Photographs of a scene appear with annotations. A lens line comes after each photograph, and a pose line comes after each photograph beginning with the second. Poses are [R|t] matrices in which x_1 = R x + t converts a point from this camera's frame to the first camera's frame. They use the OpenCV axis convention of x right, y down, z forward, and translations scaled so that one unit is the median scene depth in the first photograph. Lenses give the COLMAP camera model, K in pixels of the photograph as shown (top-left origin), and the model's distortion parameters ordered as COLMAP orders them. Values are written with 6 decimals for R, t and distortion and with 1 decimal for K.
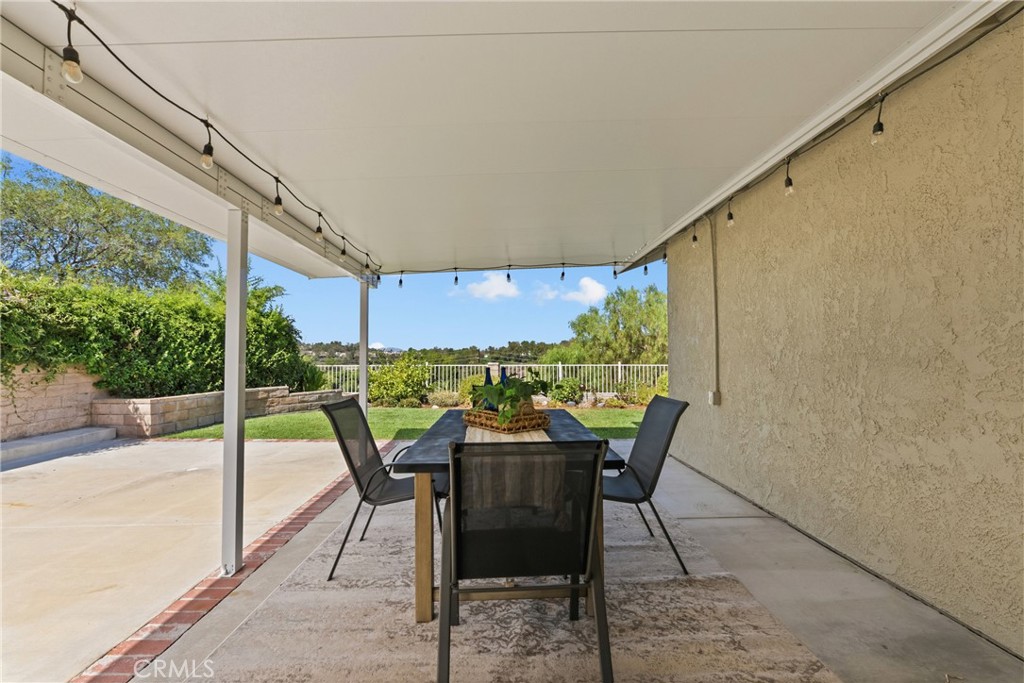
lens RADIAL K [[464.8, 0, 510.4], [0, 464.8, 345.0], [0, 0, 1]] dist [-0.006117, 0.000028]
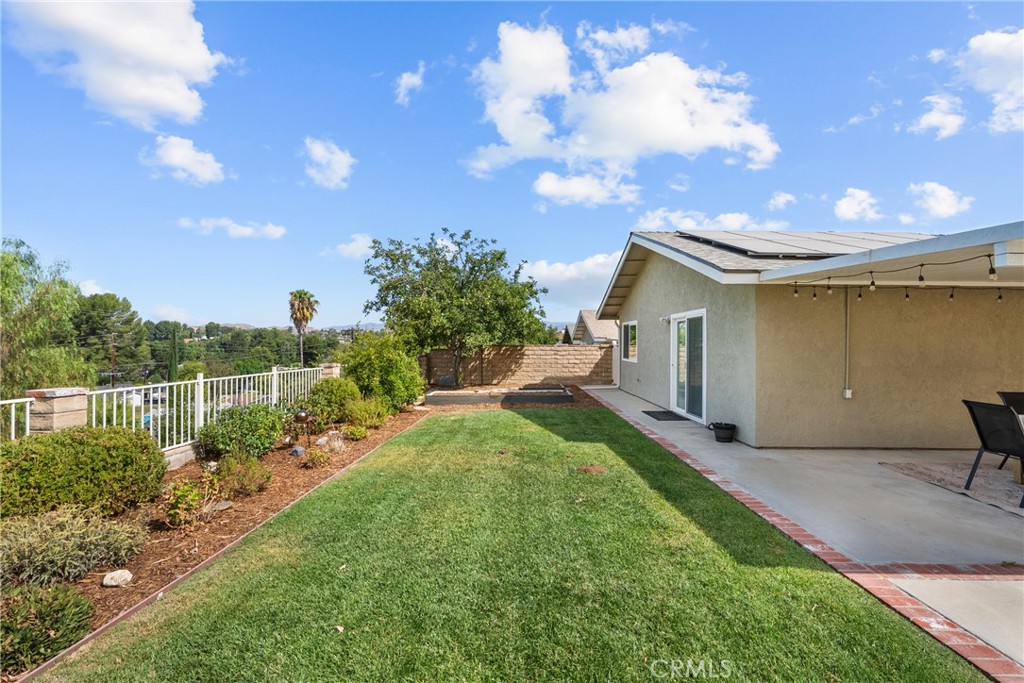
lens RADIAL K [[464.8, 0, 514.7], [0, 464.8, 346.8], [0, 0, 1]] dist [-0.006117, 0.000028]
pose [[0.034583, 0.005733, 0.999385, -2.140077], [-0.032513, 0.999461, -0.004608, 0.006295], [-0.998873, -0.032334, 0.034751, 3.873619]]
